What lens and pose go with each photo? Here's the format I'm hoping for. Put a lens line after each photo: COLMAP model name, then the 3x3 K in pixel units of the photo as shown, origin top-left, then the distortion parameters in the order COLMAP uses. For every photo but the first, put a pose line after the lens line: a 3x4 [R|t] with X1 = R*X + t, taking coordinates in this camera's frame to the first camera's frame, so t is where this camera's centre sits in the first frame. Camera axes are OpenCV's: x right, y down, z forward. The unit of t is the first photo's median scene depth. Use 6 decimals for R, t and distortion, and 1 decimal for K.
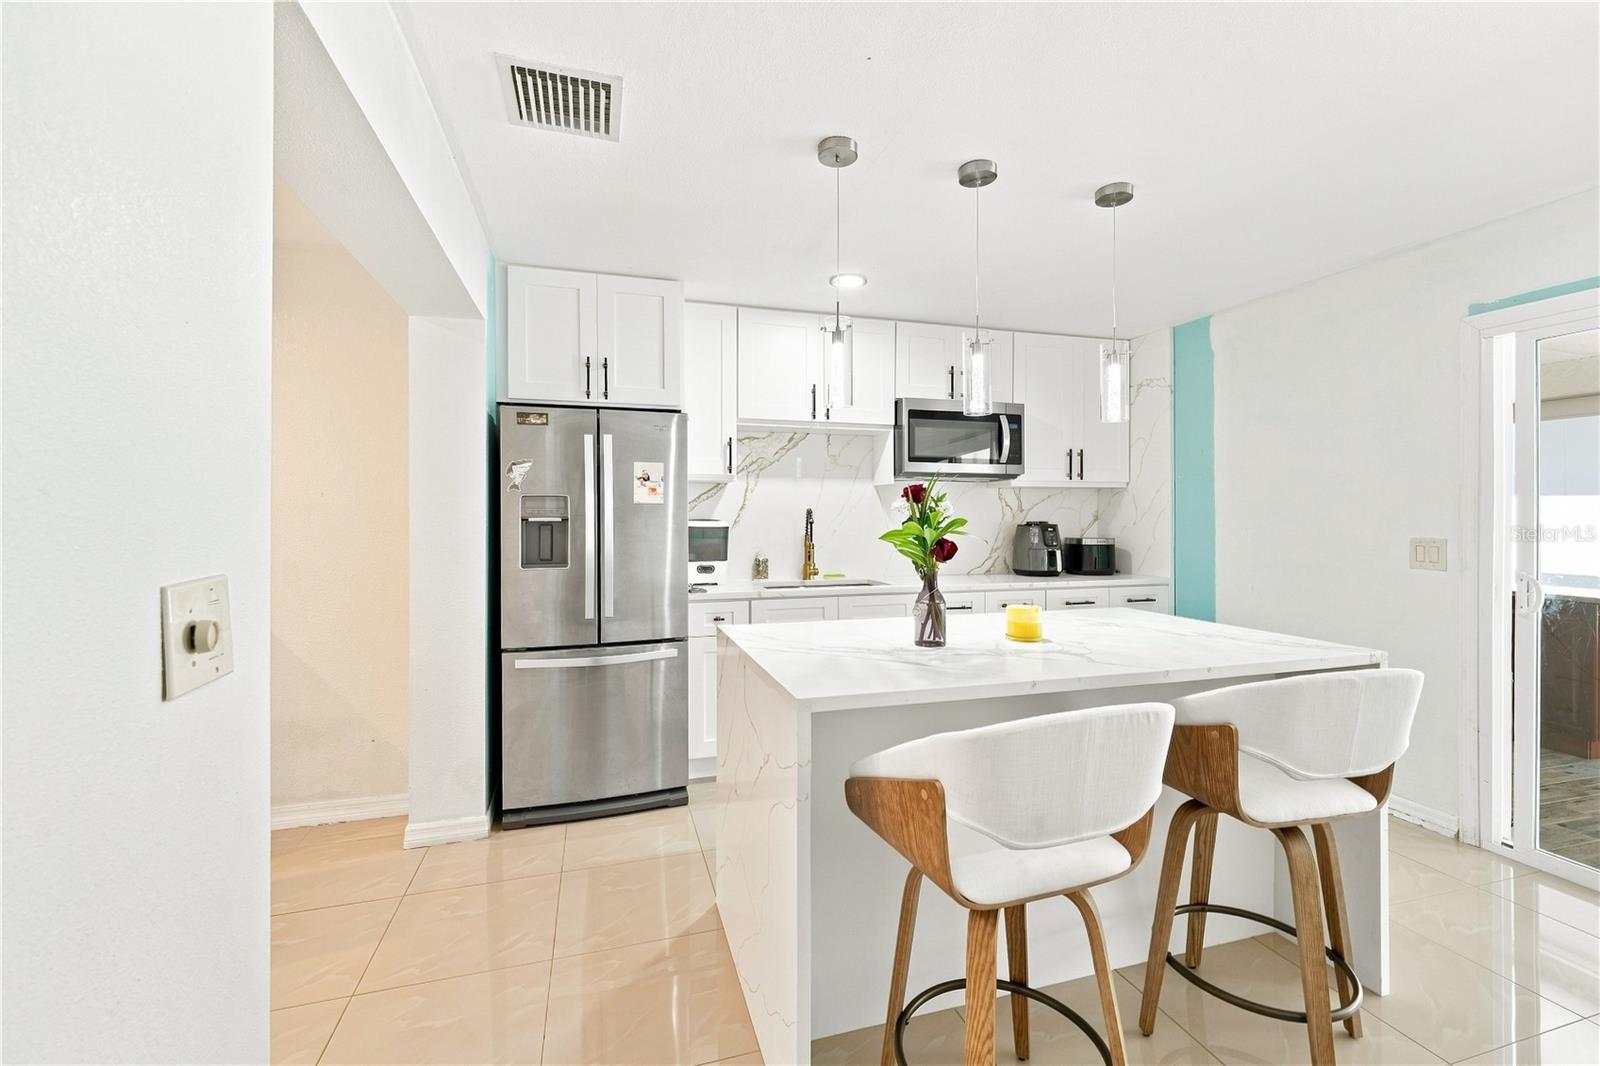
lens RADIAL K [[686.1, 0, 801.2], [0, 686.1, 521.2], [0, 0, 1]] dist [0.008119, 0.000116]
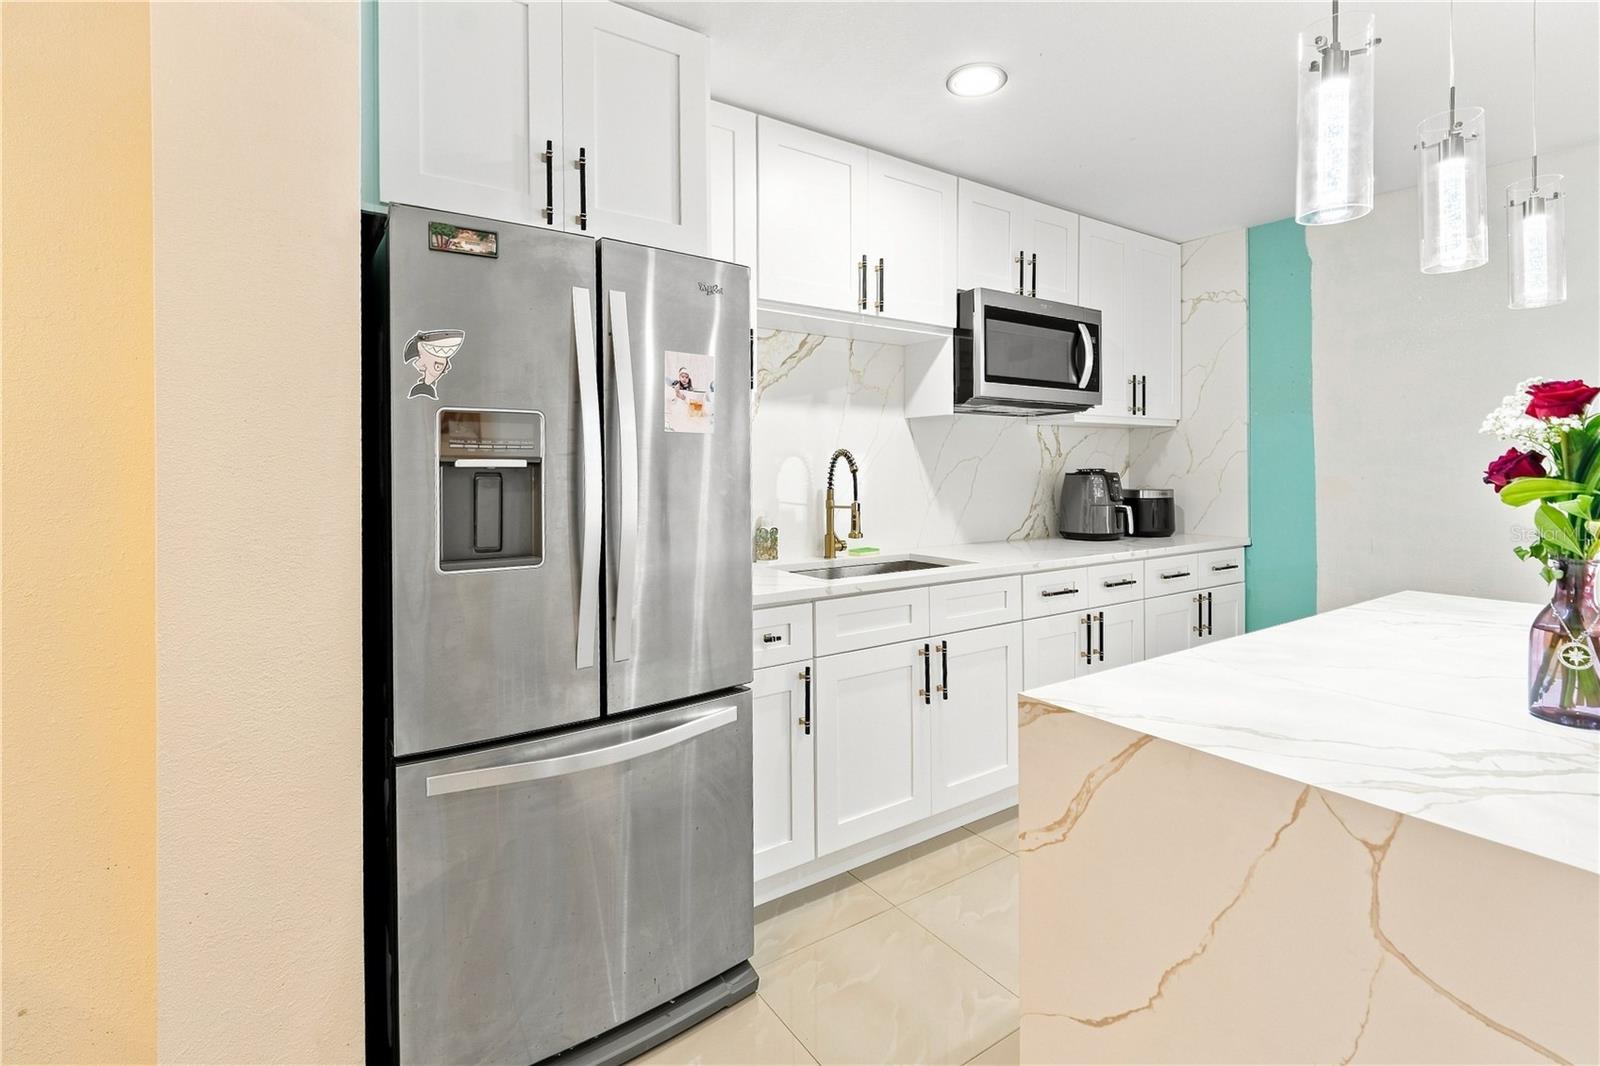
lens RADIAL K [[747.1, 0, 800.4], [0, 747.1, 471.4], [0, 0, 1]] dist [0.001238, 0.000089]
pose [[0.951277, -0.003494, 0.308319, -0.248434], [0.004150, 0.999990, -0.001474, 0.003513], [-0.308311, 0.002681, 0.951282, 0.344454]]
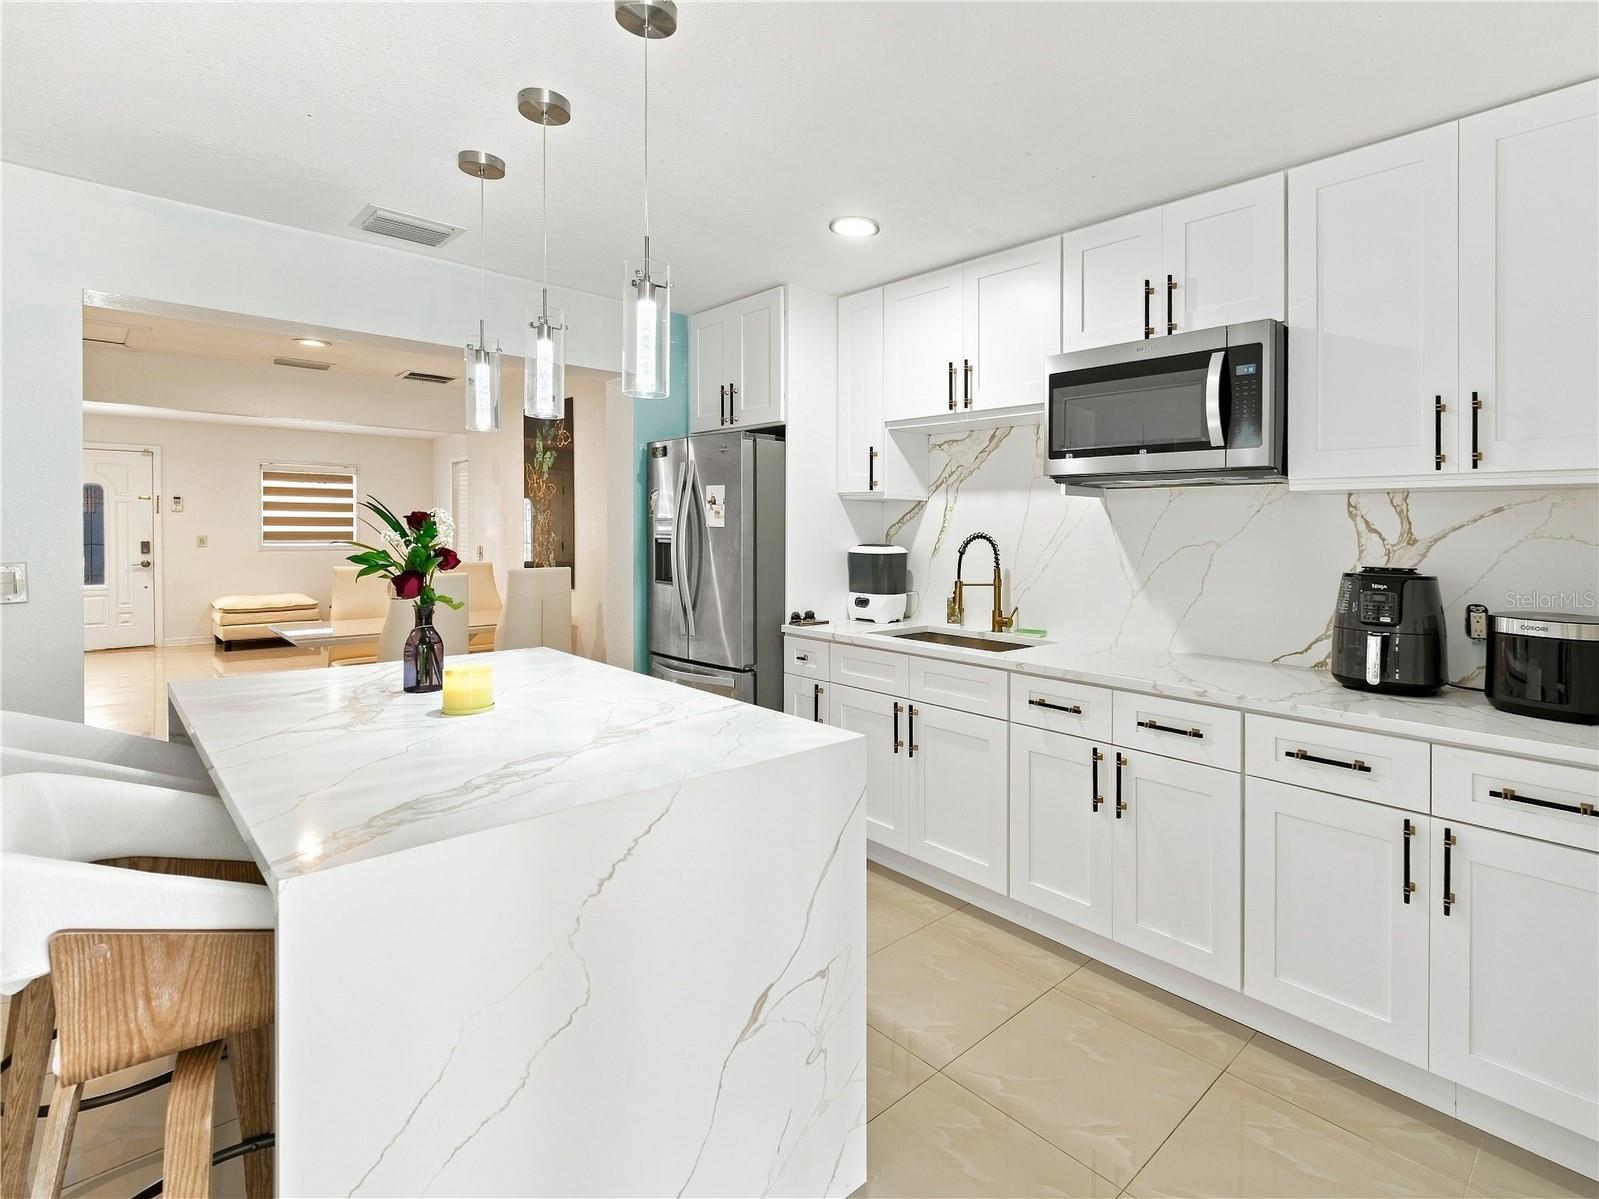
lens RADIAL K [[798.0, 0, 901.0], [0, 798.0, 537.0], [0, 0, 1]] dist [0.000338, -0.000207]
pose [[0.483608, 0.016071, -0.875137, 0.719233], [-0.016655, 0.999819, 0.009157, -0.020742], [0.875126, 0.010147, 0.483789, 0.531957]]
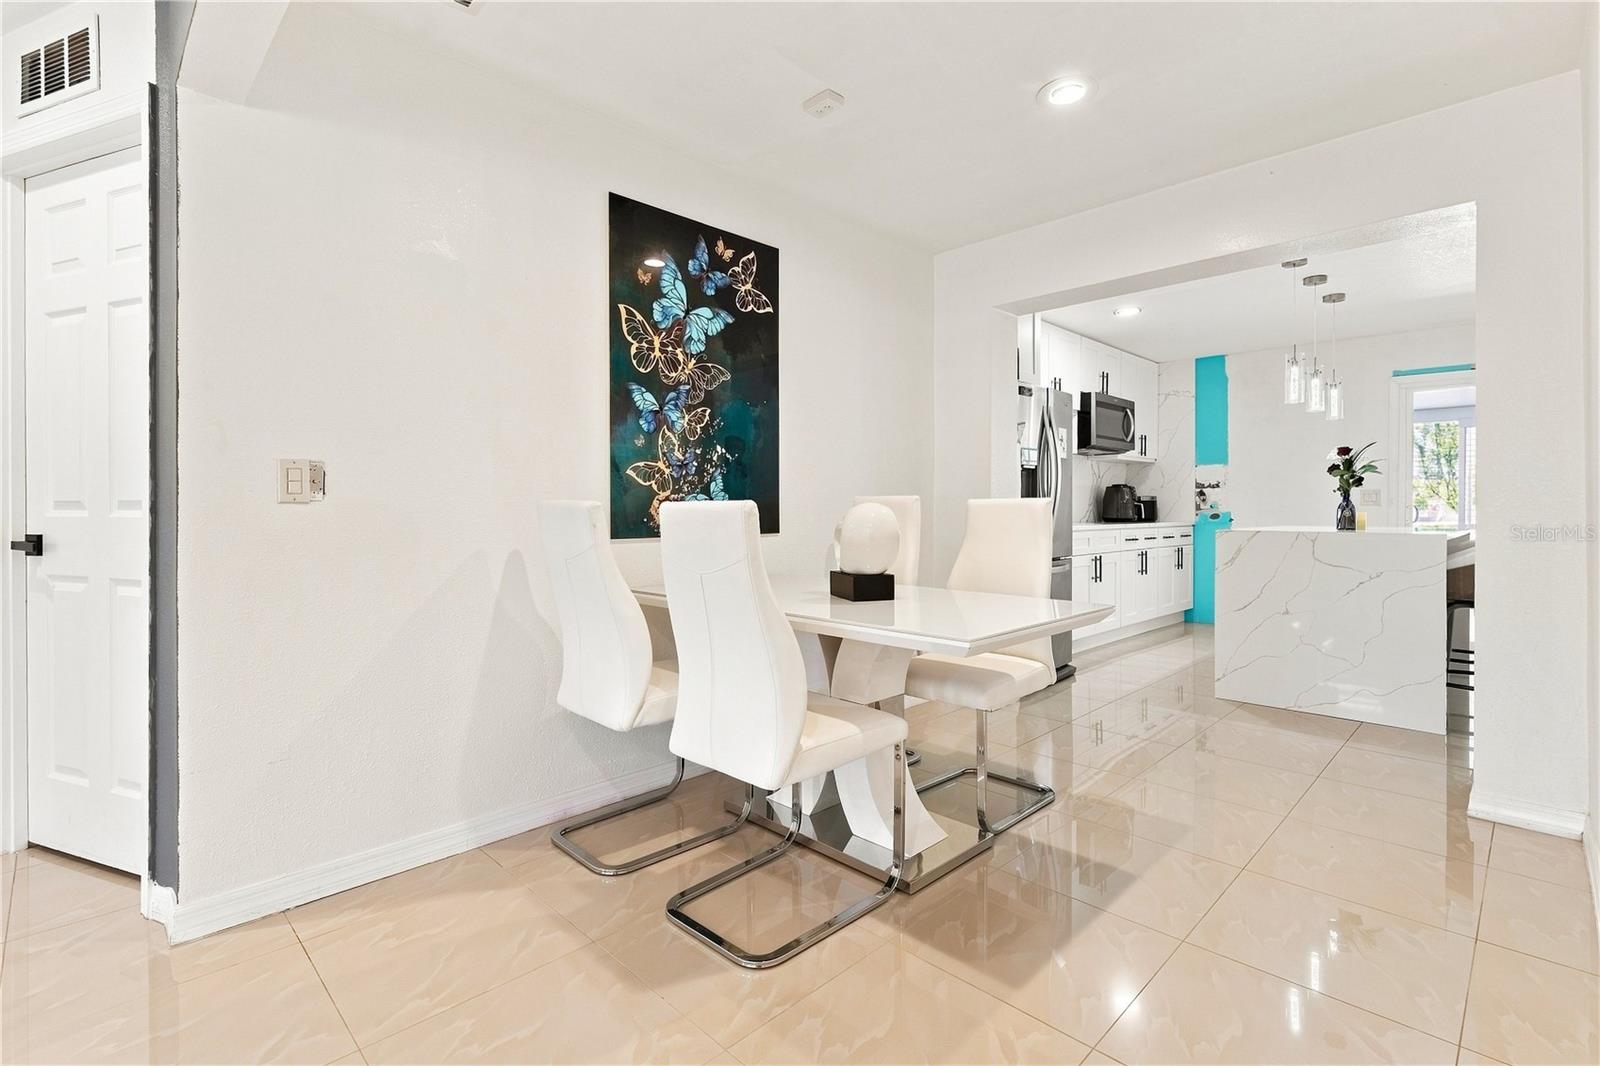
lens RADIAL K [[742.0, 0, 795.6], [0, 742.0, 513.3], [0, 0, 1]] dist [0.003016, -0.000065]
pose [[0.882478, -0.000857, 0.470353, -1.099255], [-0.000114, 0.999998, 0.002036, 0.064969], [-0.470354, -0.001850, 0.882476, -0.053933]]
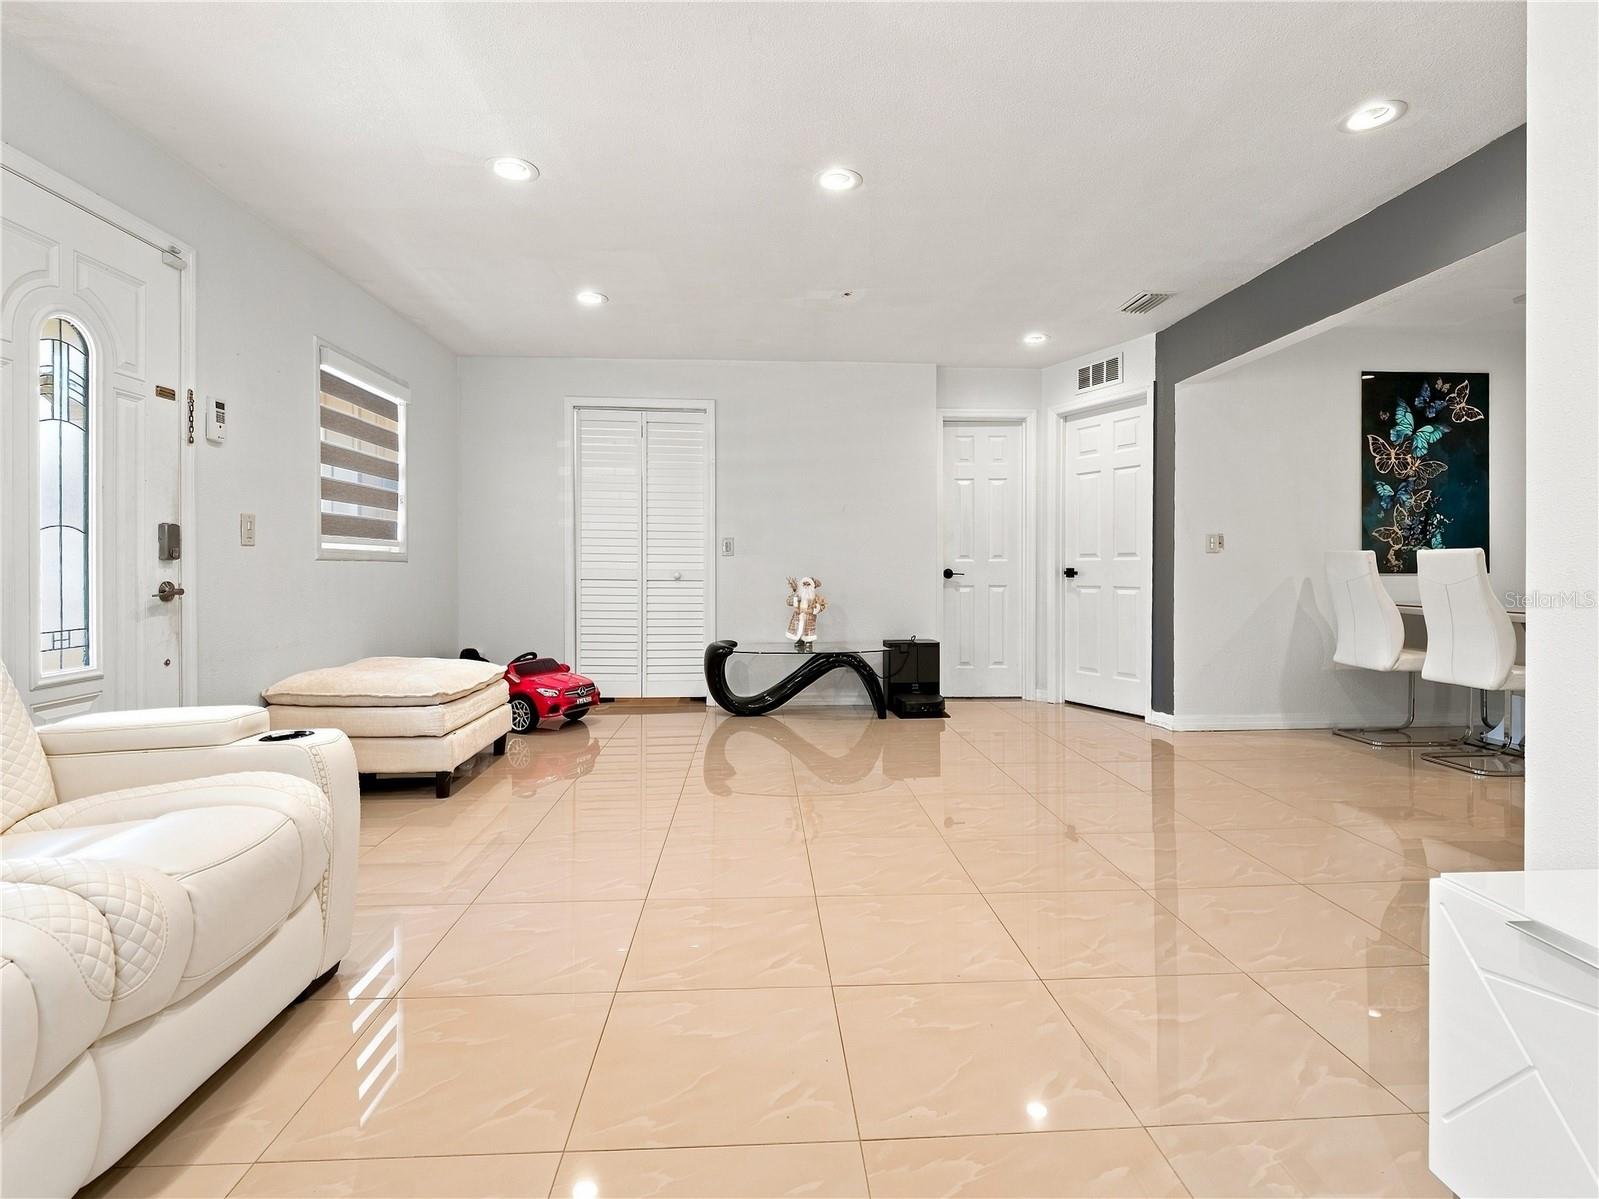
lens RADIAL K [[781.9, 0, 814.5], [0, 781.9, 569.7], [0, 0, 1]] dist [0.000653, -0.000875]
pose [[0.975277, 0.002783, -0.220969, -1.502478], [-0.003241, 0.999993, -0.001711, 0.090049], [0.220962, 0.002385, 0.975279, -0.772920]]
